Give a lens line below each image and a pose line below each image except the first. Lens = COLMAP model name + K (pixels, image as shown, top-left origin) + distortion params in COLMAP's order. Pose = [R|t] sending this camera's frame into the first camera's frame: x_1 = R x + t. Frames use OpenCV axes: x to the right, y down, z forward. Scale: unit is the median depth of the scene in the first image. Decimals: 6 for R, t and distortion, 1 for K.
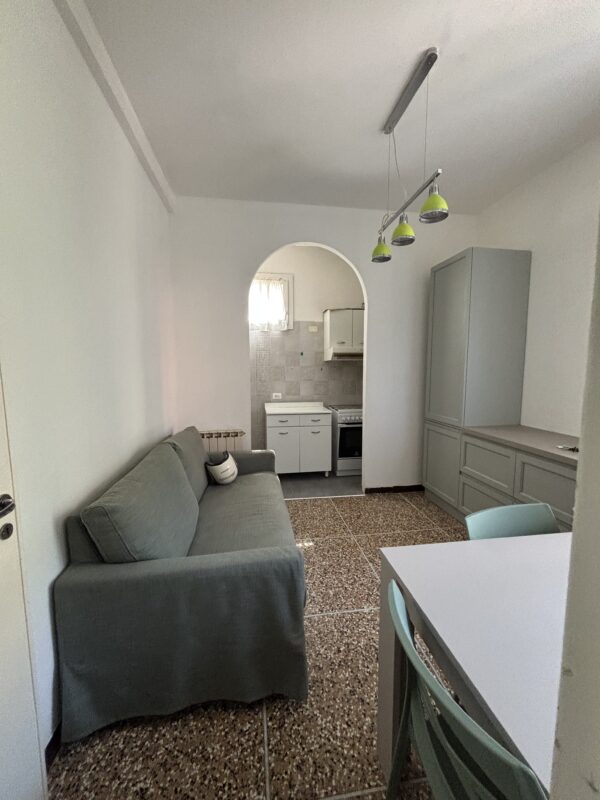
lens RADIAL K [[322.4, 0, 301.8], [0, 322.4, 399.8], [0, 0, 1]] dist [0.004351, -0.001653]
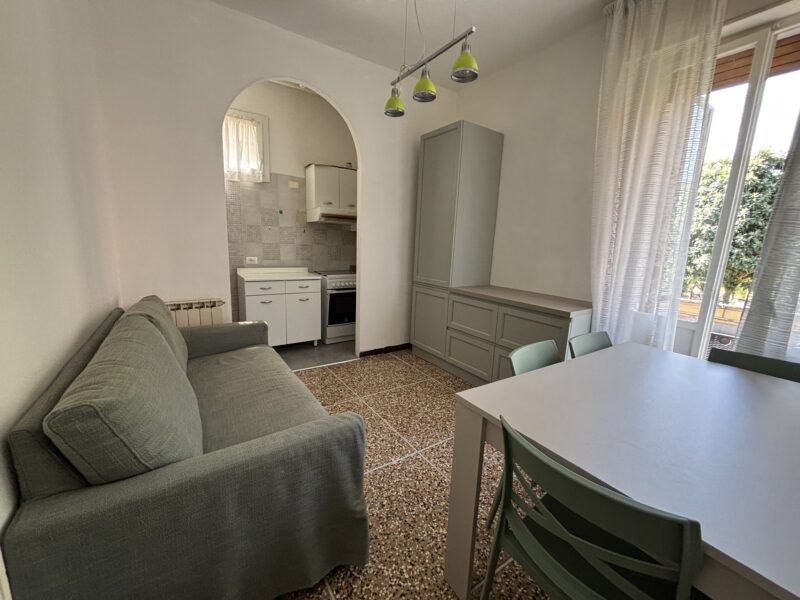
lens RADIAL K [[322.4, 0, 402.2], [0, 322.4, 299.6], [0, 0, 1]] dist [0.004351, -0.001653]
pose [[0.903853, -0.040821, 0.425892, -0.106940], [0.002434, 0.995913, 0.090290, 0.020012], [-0.427836, -0.080572, 0.900258, 0.051099]]
